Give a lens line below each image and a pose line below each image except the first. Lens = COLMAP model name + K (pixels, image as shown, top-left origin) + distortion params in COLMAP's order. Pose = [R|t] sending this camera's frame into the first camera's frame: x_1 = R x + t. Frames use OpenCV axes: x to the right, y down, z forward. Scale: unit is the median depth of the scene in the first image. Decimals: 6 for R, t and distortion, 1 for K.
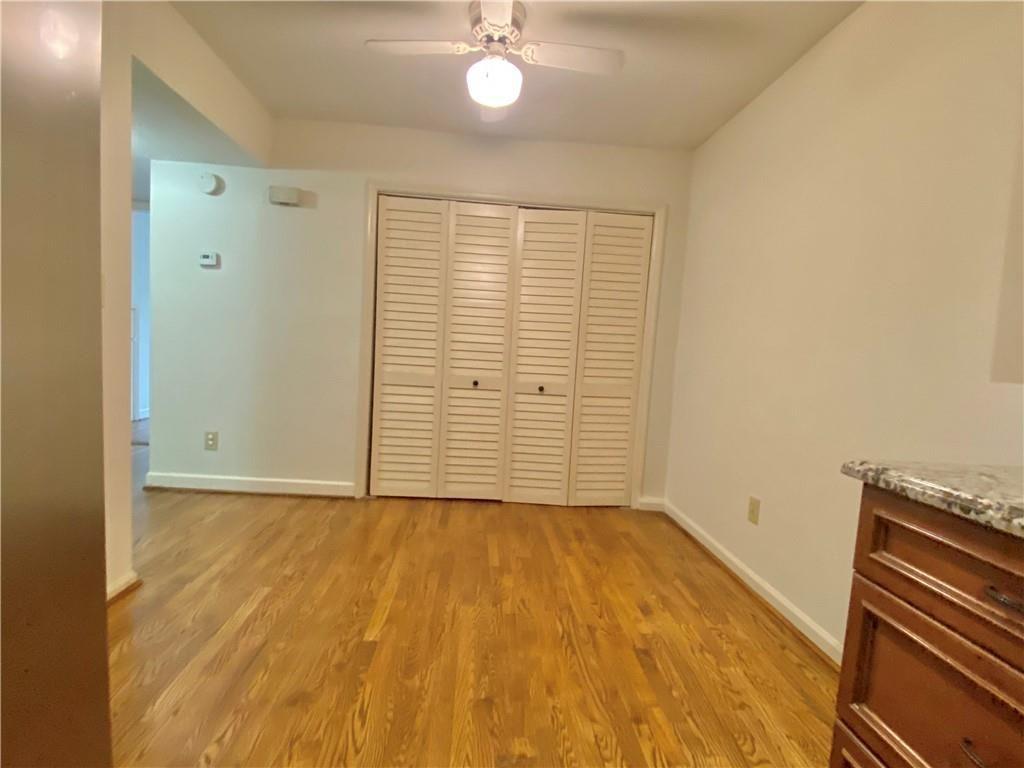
lens RADIAL K [[475.2, 0, 506.6], [0, 475.2, 381.7], [0, 0, 1]] dist [0.032302, -0.029420]
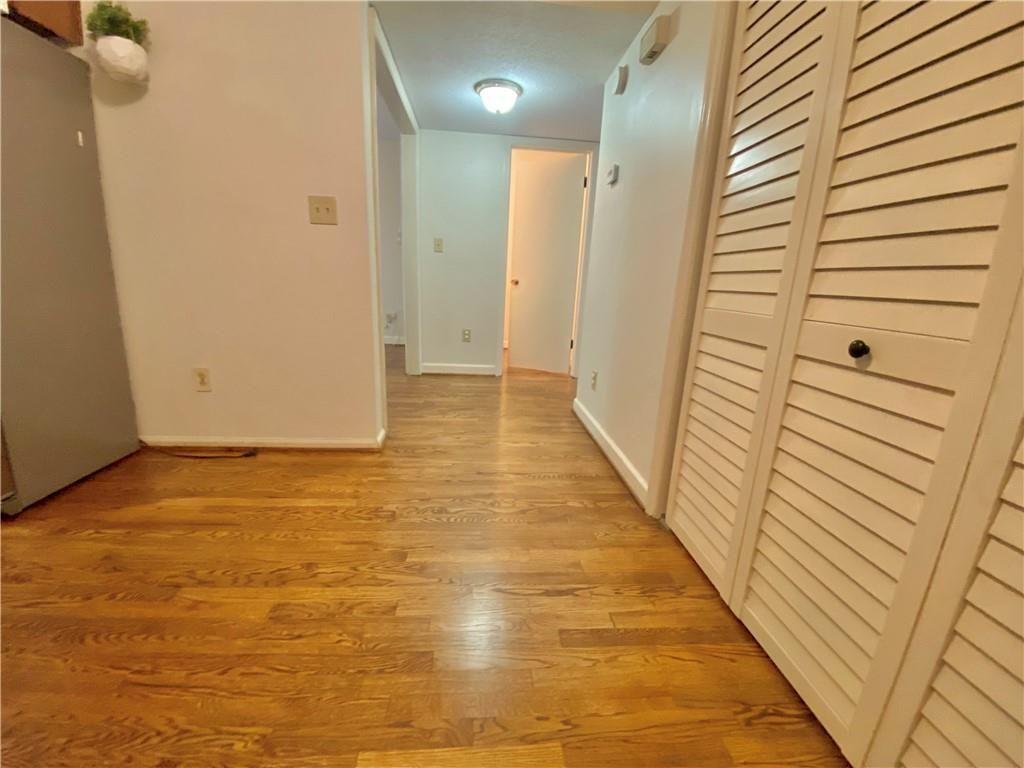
lens RADIAL K [[414.0, 0, 506.5], [0, 414.0, 382.4], [0, 0, 1]] dist [0.017305, -0.018147]
pose [[0.026214, 0.182243, -0.982904, 0.184656], [-0.117725, 0.976963, 0.178002, 0.002455], [0.992700, 0.111046, 0.047064, 0.784552]]
